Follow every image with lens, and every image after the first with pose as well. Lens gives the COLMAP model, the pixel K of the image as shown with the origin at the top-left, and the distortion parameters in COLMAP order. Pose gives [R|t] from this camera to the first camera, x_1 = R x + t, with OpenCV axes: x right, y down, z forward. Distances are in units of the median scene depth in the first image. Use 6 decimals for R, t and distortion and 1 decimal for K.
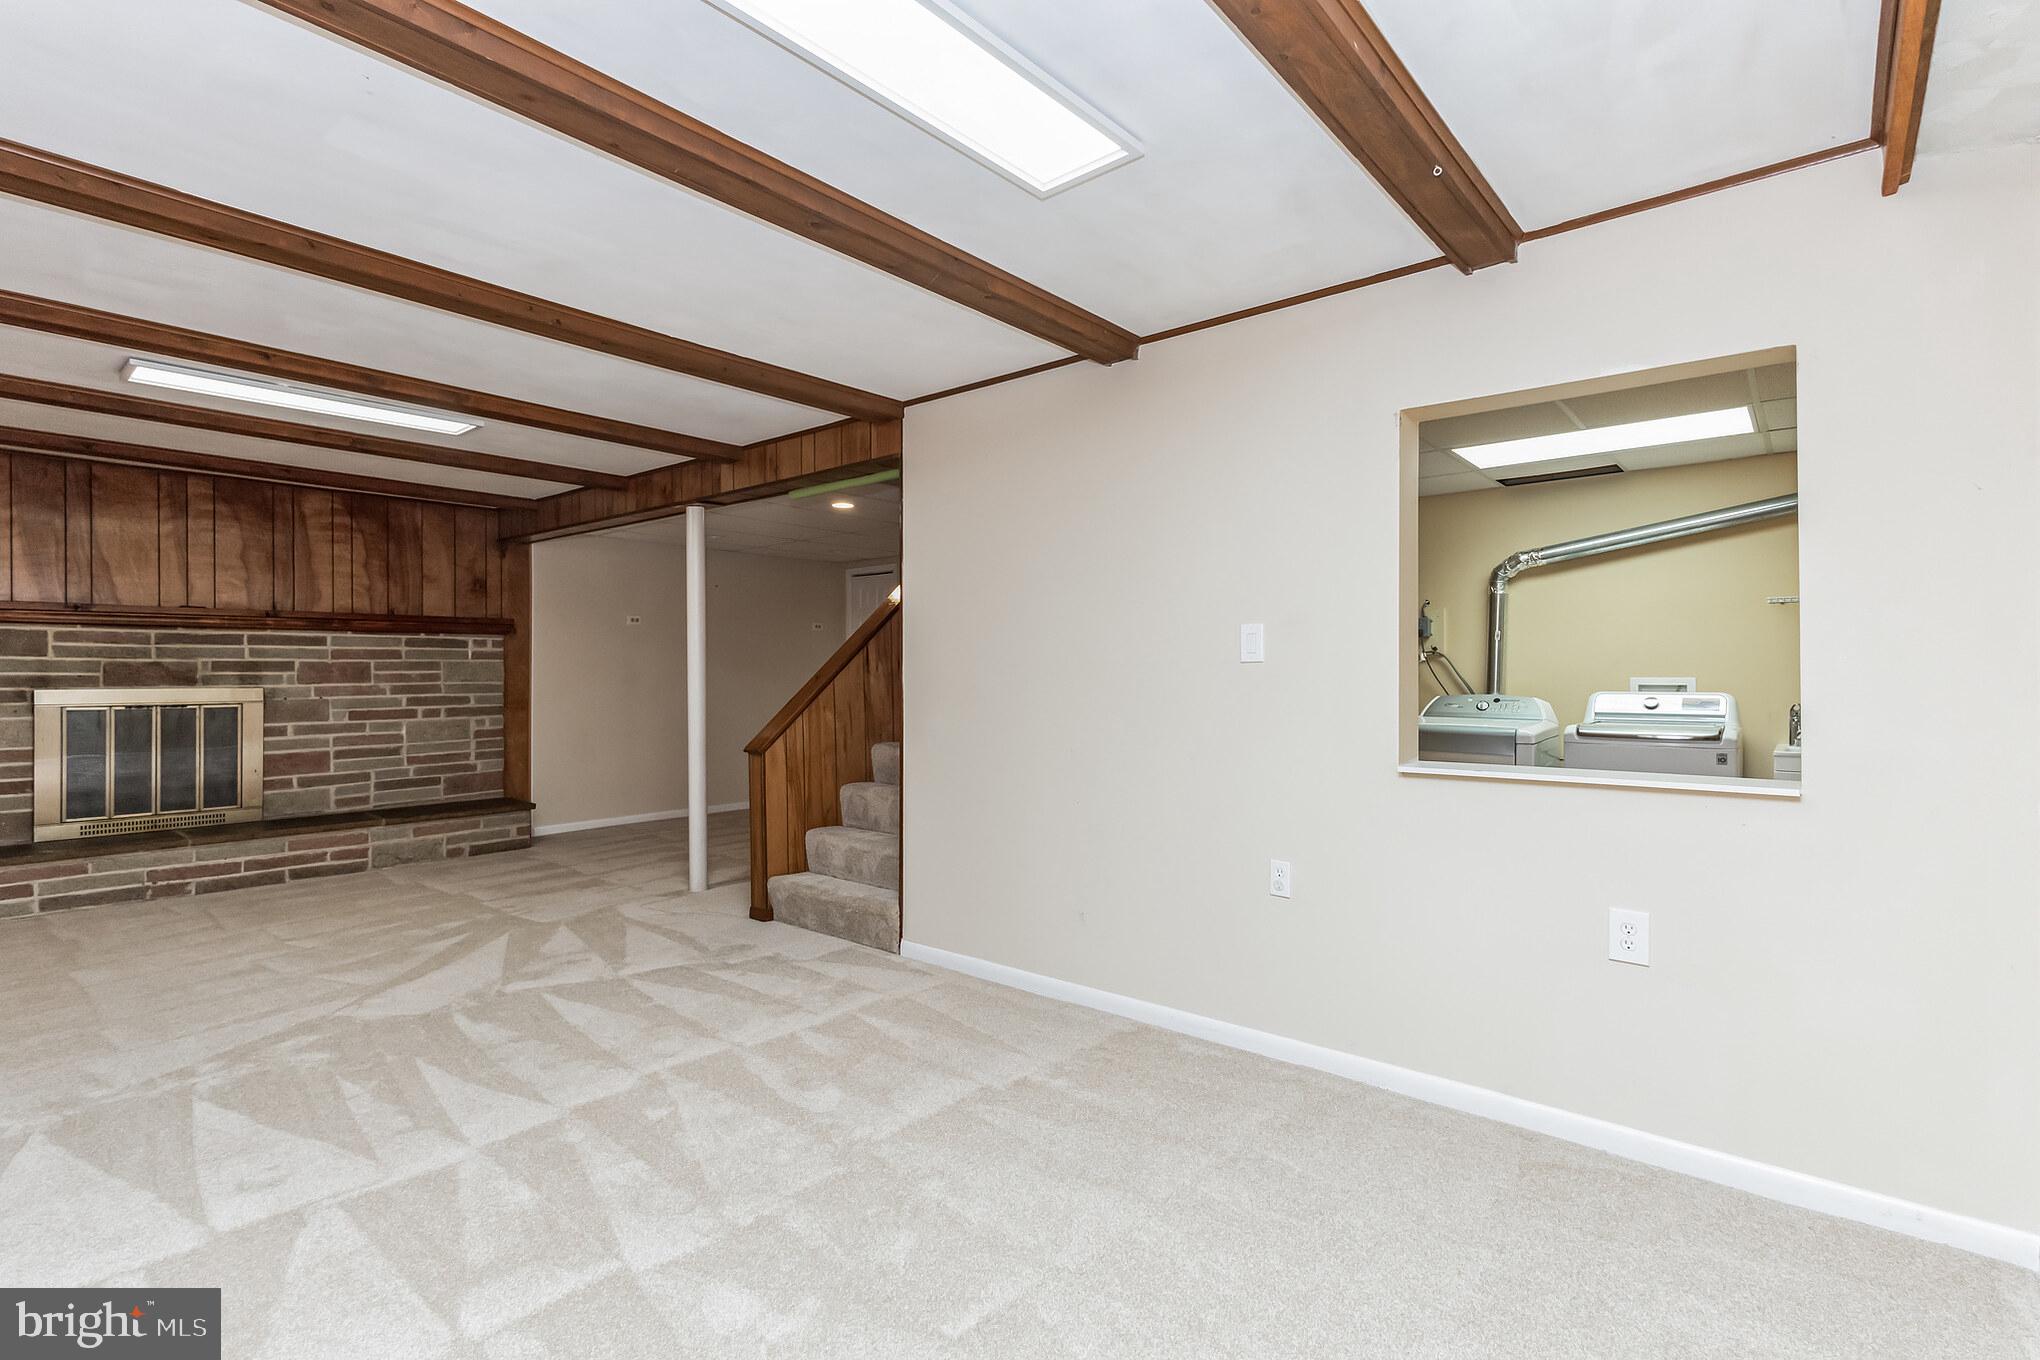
lens RADIAL K [[942.8, 0, 1010.7], [0, 942.8, 677.1], [0, 0, 1]] dist [0.001746, 0.000786]
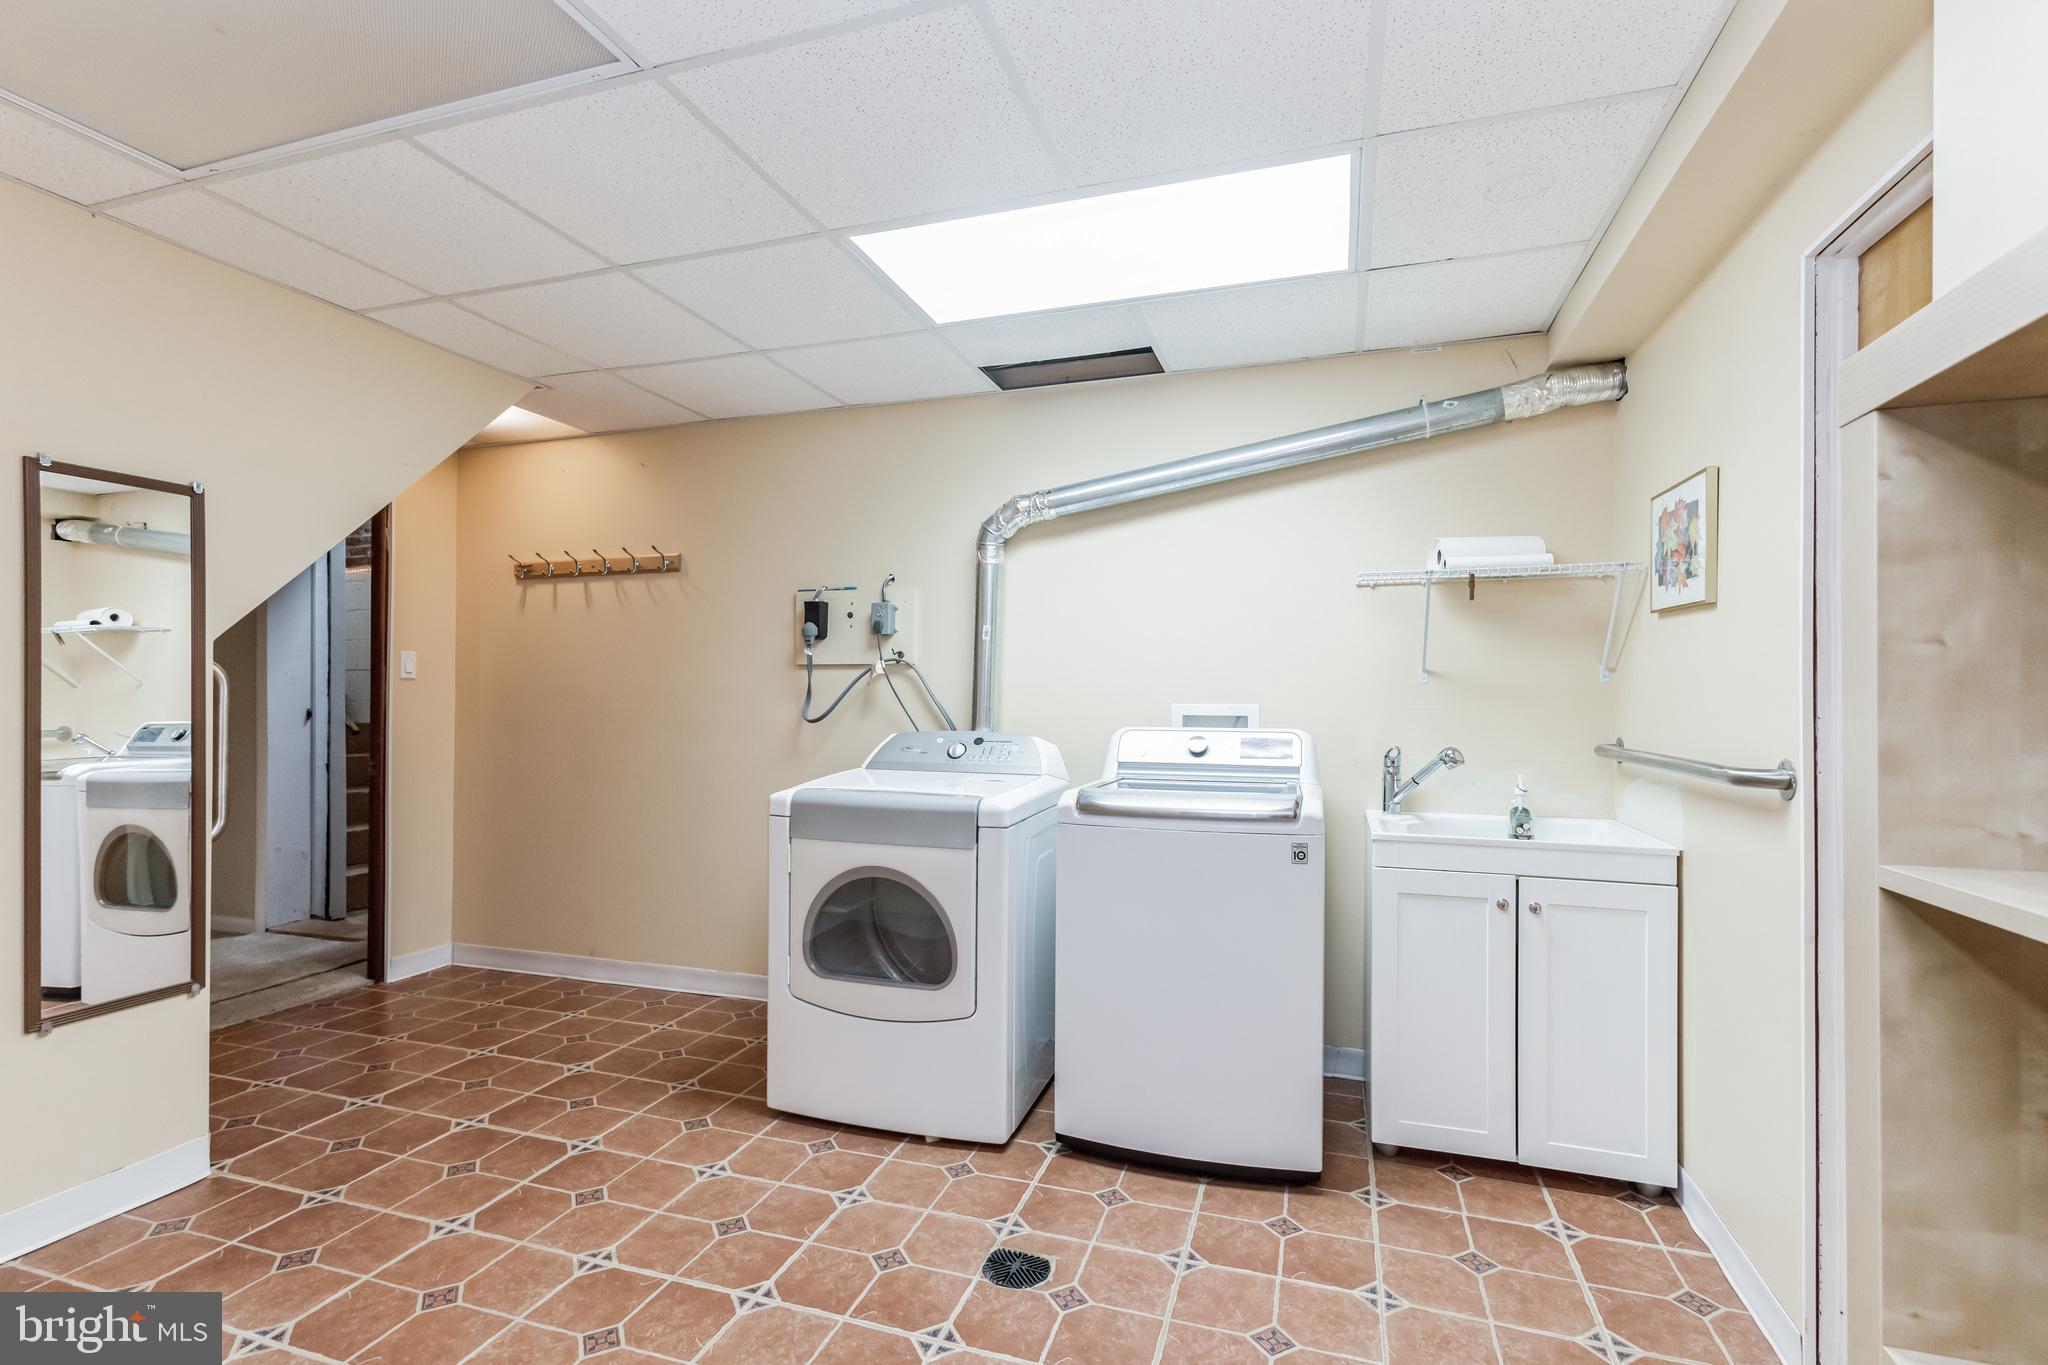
lens RADIAL K [[953.2, 0, 1027.5], [0, 953.2, 694.9], [0, 0, 1]] dist [-0.002944, -0.000317]
pose [[0.925643, 0.010035, 0.378265, 0.318555], [-0.006405, 0.999921, -0.010854, 0.001923], [-0.378344, 0.007624, 0.925634, 0.438337]]
